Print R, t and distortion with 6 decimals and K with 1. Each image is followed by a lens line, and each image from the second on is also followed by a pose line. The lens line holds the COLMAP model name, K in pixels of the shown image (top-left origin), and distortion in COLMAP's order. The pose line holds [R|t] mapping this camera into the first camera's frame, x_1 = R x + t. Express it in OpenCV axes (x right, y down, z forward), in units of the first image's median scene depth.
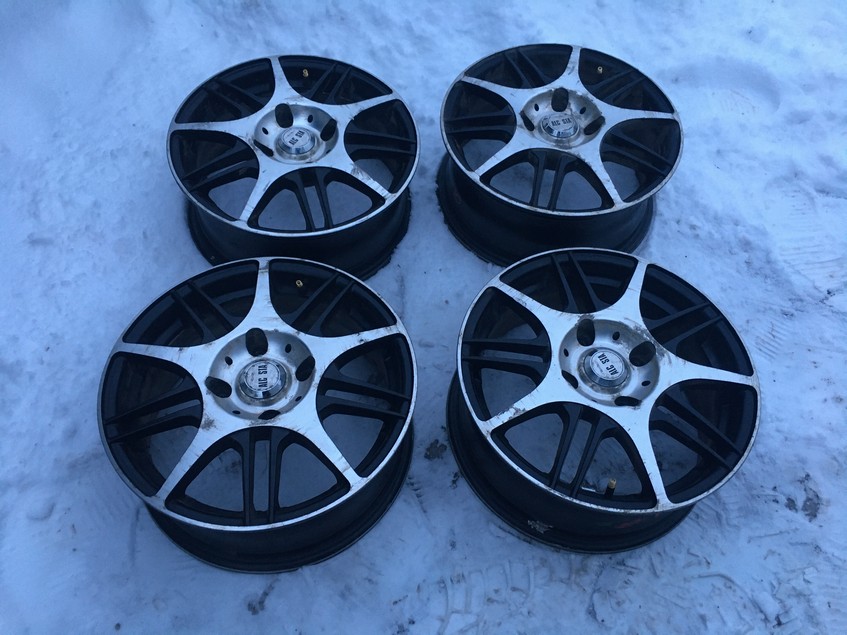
lens RADIAL K [[727.5, 0, 419.0], [0, 727.5, 314.6], [0, 0, 1]] dist [0.069881, -0.103055]
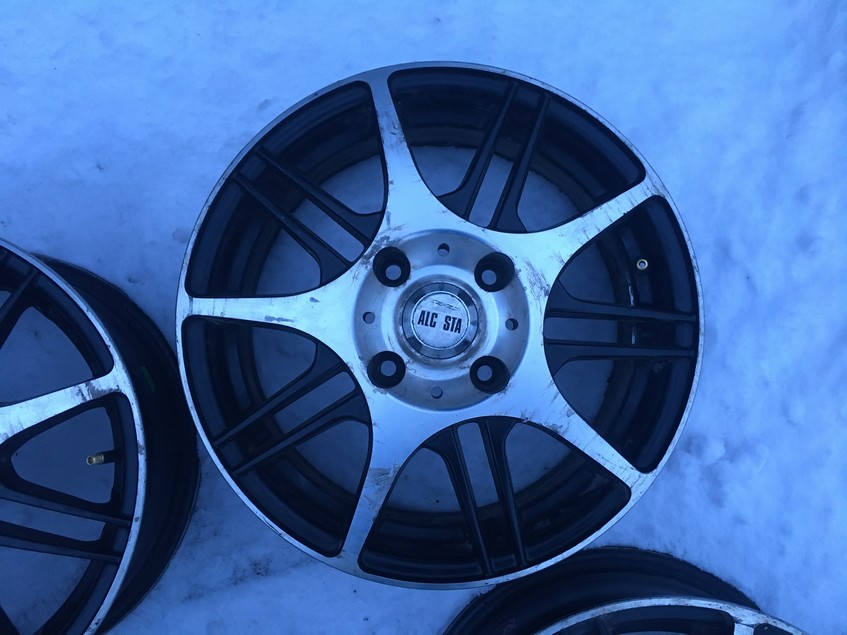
lens RADIAL K [[727.5, 0, 423.3], [0, 727.5, 317.2], [0, 0, 1]] dist [0.069881, -0.103055]
pose [[0.279458, 0.952662, -0.119740, -0.129824], [-0.810724, 0.300937, 0.502159, -0.523732], [0.514422, -0.043256, 0.856446, 0.660087]]
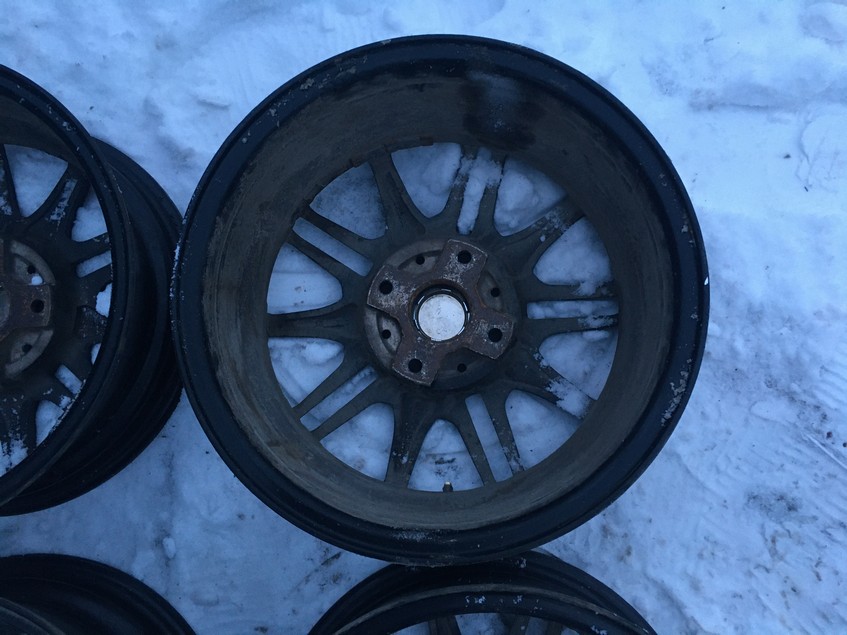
lens RADIAL K [[727.5, 0, 423.6], [0, 727.5, 319.9], [0, 0, 1]] dist [0.069881, -0.103055]
pose [[0.994299, -0.027892, -0.102918, 0.284252], [0.068039, 0.909113, 0.410956, -0.447759], [0.082101, -0.415615, 0.905827, 0.631926]]
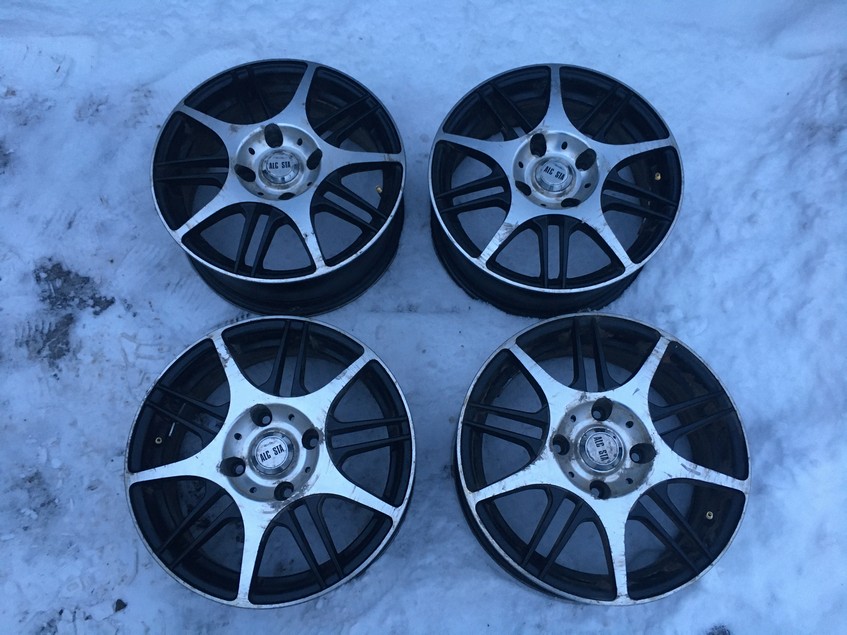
lens RADIAL K [[727.5, 0, 420.9], [0, 727.5, 314.1], [0, 0, 1]] dist [0.069881, -0.103055]
pose [[-0.023000, 0.931873, -0.362056, 0.410422], [-0.838134, 0.179444, 0.515103, -0.627180], [0.544979, 0.315299, 0.776907, 0.223820]]
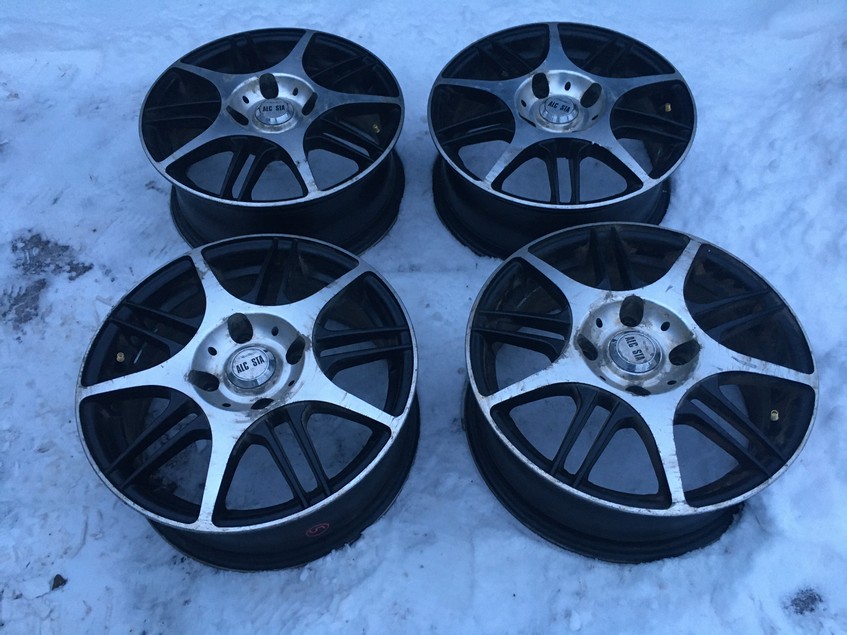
lens RADIAL K [[727.5, 0, 422.3], [0, 727.5, 314.0], [0, 0, 1]] dist [0.069881, -0.103055]
pose [[-0.011008, 0.805820, -0.592058, 0.676310], [-0.824444, 0.327735, 0.461392, -0.494385], [0.565837, 0.493197, 0.660746, 0.457879]]
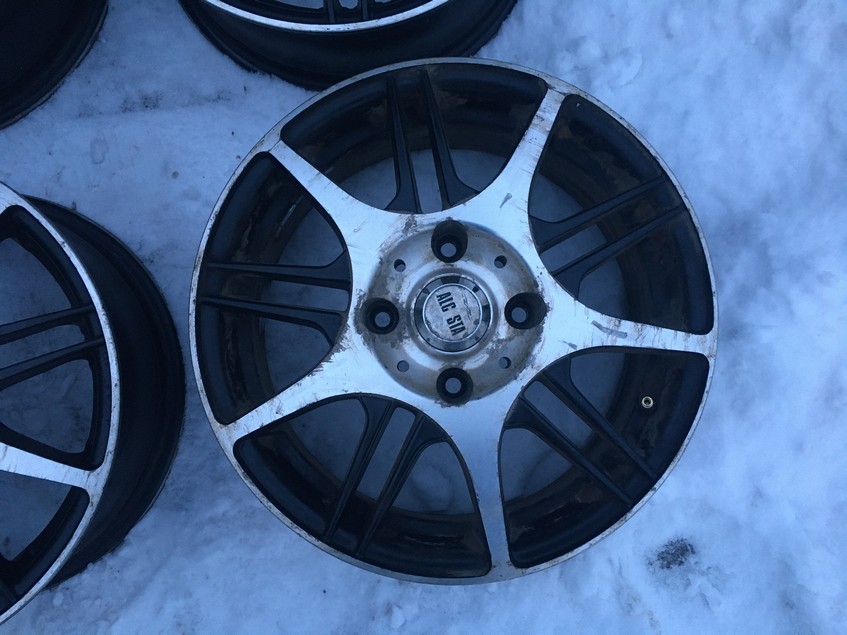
lens RADIAL K [[727.5, 0, 423.2], [0, 727.5, 318.7], [0, 0, 1]] dist [0.069881, -0.103055]
pose [[0.118184, 0.987091, -0.108095, 0.280967], [-0.835002, 0.157703, 0.527164, -0.559963], [0.537405, 0.027957, 0.842861, 0.696815]]
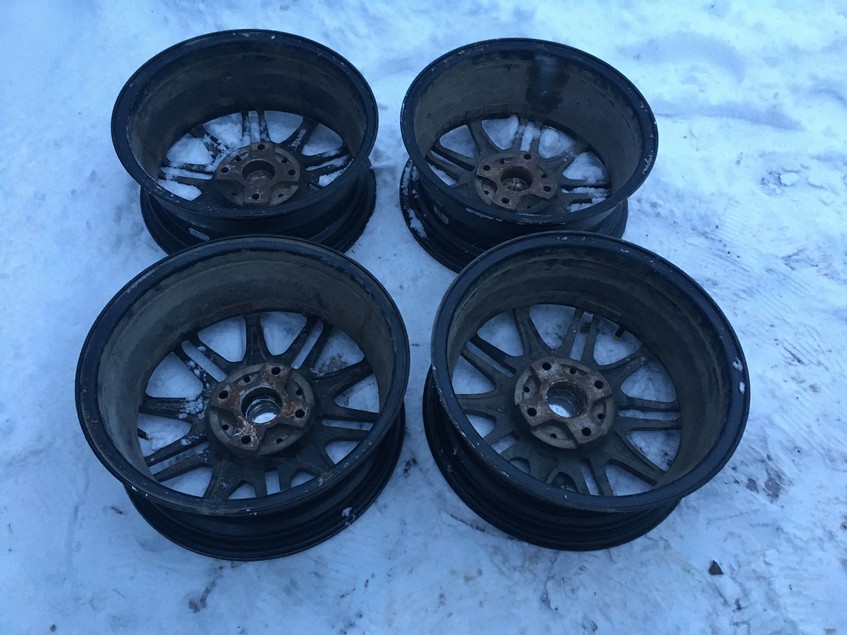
lens RADIAL K [[727.5, 0, 422.7], [0, 727.5, 313.9], [0, 0, 1]] dist [0.069881, -0.103055]
pose [[0.999704, -0.023476, 0.006411, 0.068555], [0.023443, 0.999712, 0.005207, 0.016379], [-0.006532, -0.005055, 0.999966, 0.030409]]
